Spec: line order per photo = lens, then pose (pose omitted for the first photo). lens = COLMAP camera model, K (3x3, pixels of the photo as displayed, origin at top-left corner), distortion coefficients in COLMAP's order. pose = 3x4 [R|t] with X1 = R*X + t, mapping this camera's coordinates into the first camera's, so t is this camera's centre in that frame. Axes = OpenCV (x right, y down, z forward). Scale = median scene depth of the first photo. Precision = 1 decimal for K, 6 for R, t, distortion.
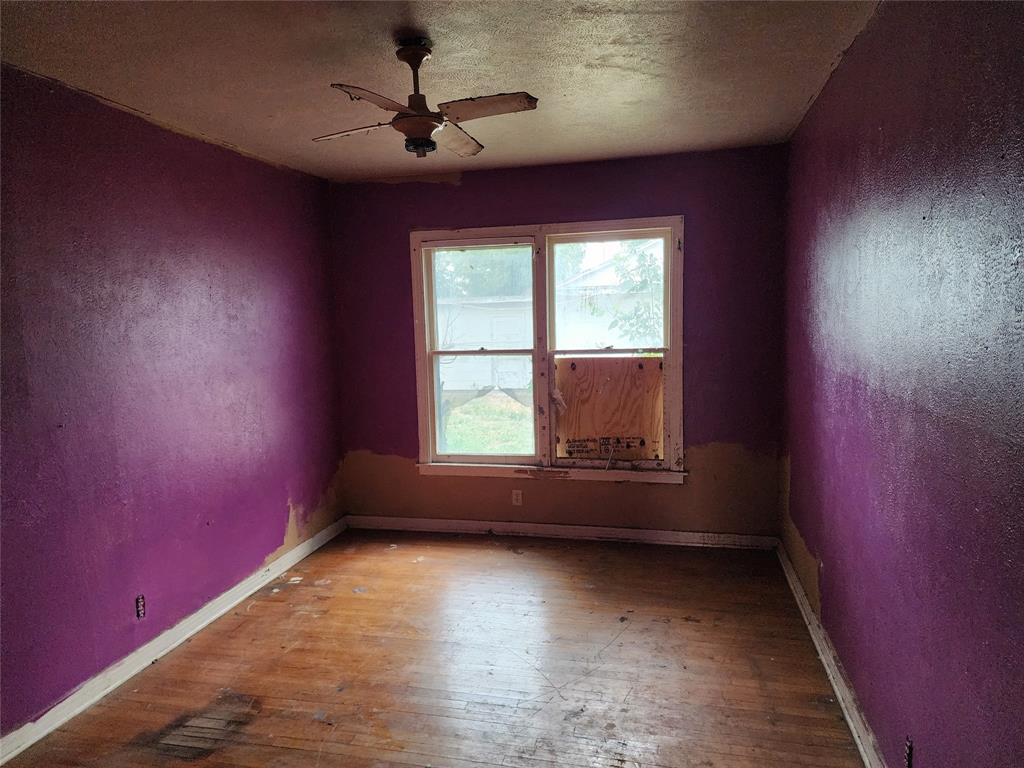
lens RADIAL K [[675.9, 0, 512.0], [0, 675.9, 384.0], [0, 0, 1]] dist [0.003831, 0.000240]
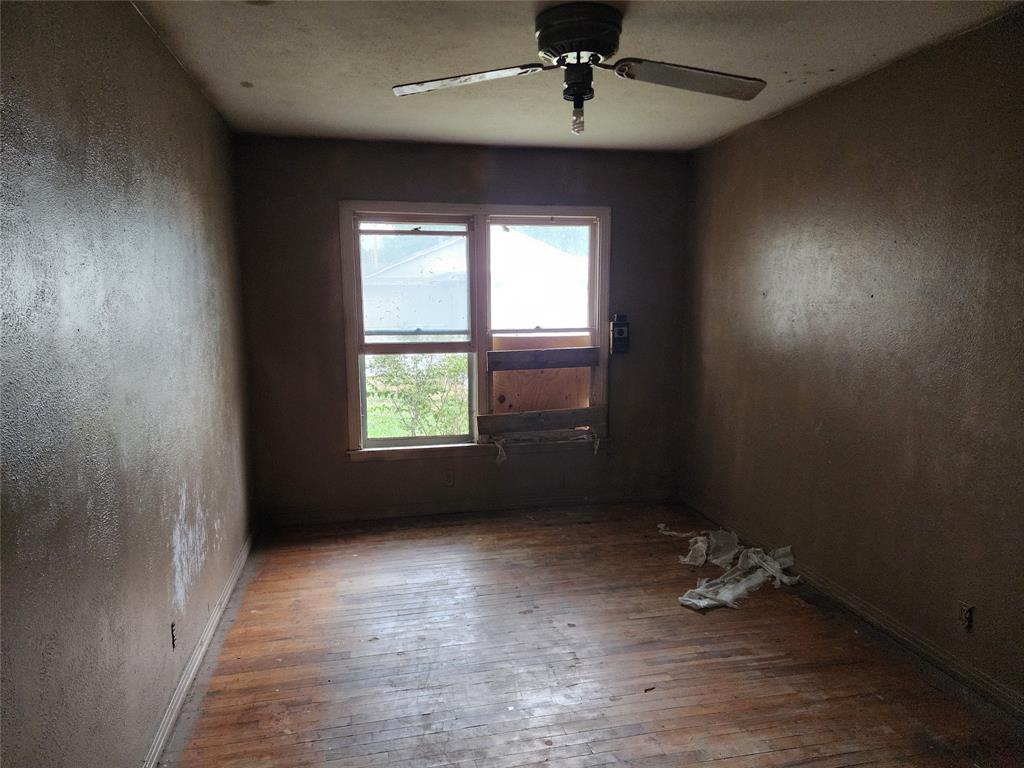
lens RADIAL K [[675.9, 0, 512.0], [0, 675.9, 384.0], [0, 0, 1]] dist [0.003831, 0.000240]
pose [[0.897666, -0.031713, 0.439533, -0.367175], [0.021050, 0.999354, 0.029113, 0.003184], [-0.440173, -0.016881, 0.897754, 0.072201]]
